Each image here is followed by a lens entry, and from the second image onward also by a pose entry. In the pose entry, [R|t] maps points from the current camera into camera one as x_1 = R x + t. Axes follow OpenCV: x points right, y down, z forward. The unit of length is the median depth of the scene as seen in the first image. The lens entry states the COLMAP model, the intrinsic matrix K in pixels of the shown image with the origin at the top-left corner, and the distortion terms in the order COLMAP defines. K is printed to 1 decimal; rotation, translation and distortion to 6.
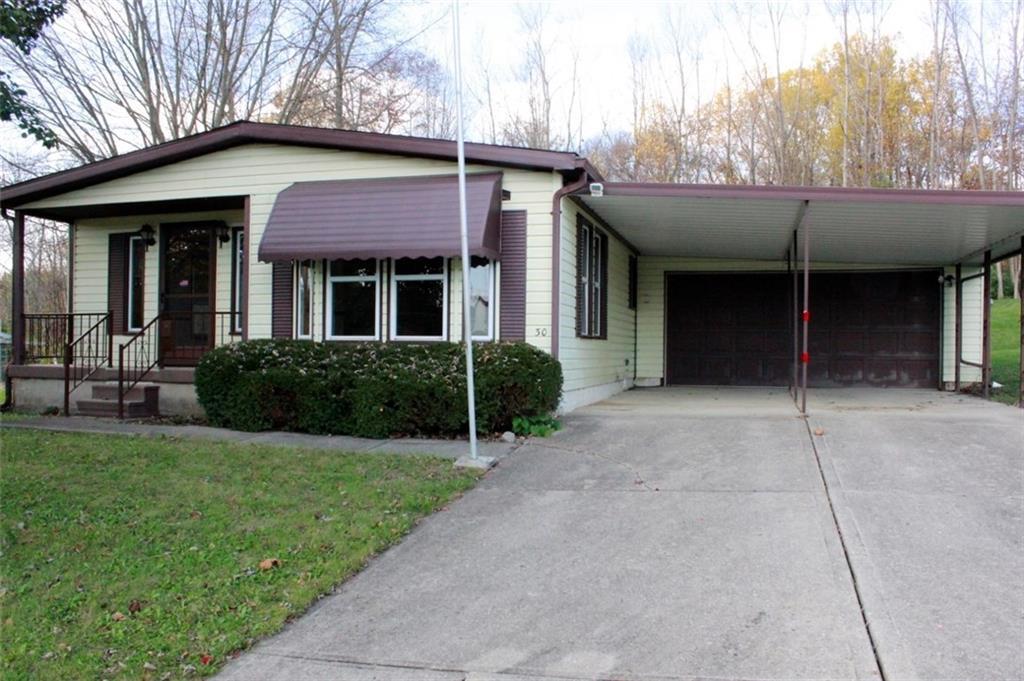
lens RADIAL K [[849.6, 0, 510.0], [0, 849.6, 341.3], [0, 0, 1]] dist [-0.165387, 0.141437]
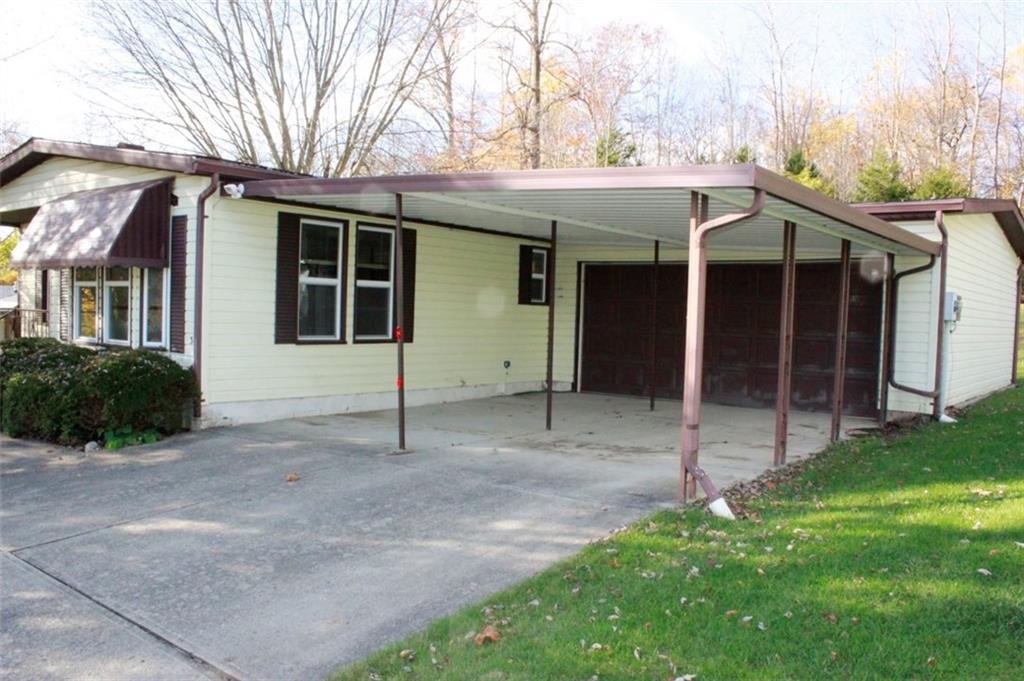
lens RADIAL K [[849.6, 0, 511.4], [0, 849.6, 348.8], [0, 0, 1]] dist [-0.165387, 0.141437]
pose [[0.921818, 0.033941, -0.386135, 0.520454], [-0.017002, 0.998741, 0.047199, -0.036829], [0.387250, -0.036944, 0.921234, 0.180772]]
